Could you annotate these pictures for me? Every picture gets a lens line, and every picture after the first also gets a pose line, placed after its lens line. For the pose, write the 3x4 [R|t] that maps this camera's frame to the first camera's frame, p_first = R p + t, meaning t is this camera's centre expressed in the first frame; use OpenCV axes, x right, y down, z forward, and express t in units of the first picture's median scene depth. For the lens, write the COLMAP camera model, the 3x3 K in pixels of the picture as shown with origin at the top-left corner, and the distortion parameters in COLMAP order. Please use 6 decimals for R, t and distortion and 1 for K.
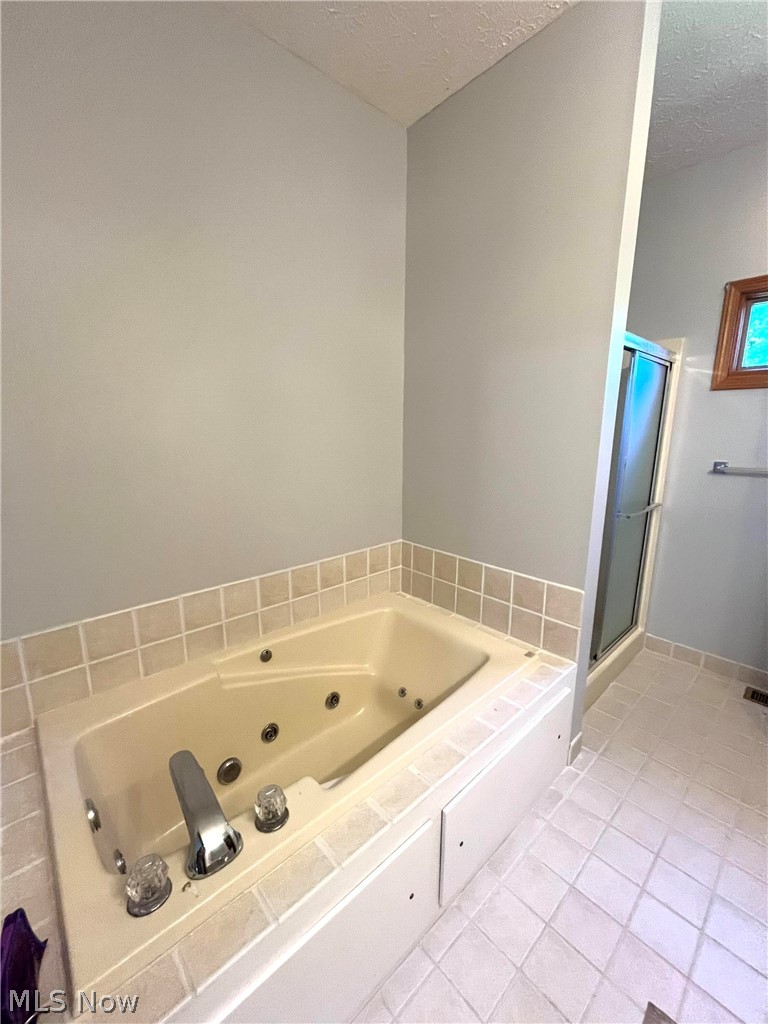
lens RADIAL K [[414.5, 0, 384.0], [0, 414.5, 512.0], [0, 0, 1]] dist [-0.002090, -0.000494]
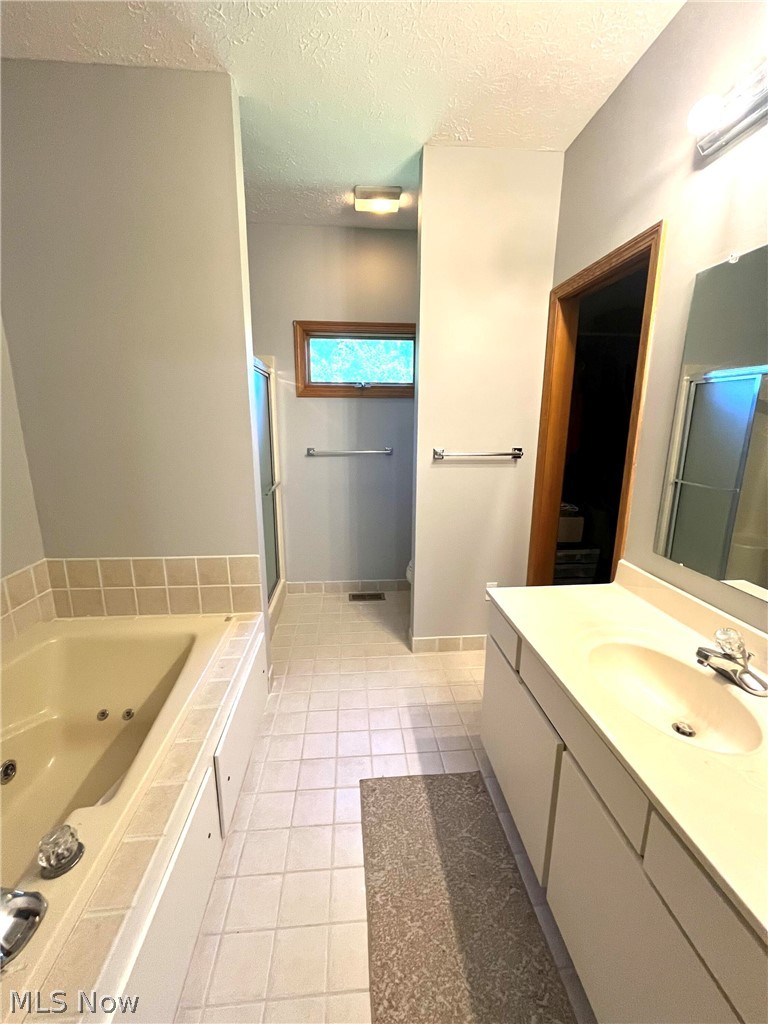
lens RADIAL K [[414.5, 0, 384.0], [0, 414.5, 512.0], [0, 0, 1]] dist [-0.002090, -0.000494]
pose [[0.610456, -0.171338, 0.773296, -0.202011], [0.153993, 0.983366, 0.096317, -0.002770], [-0.776936, 0.060285, 0.626687, -0.090488]]
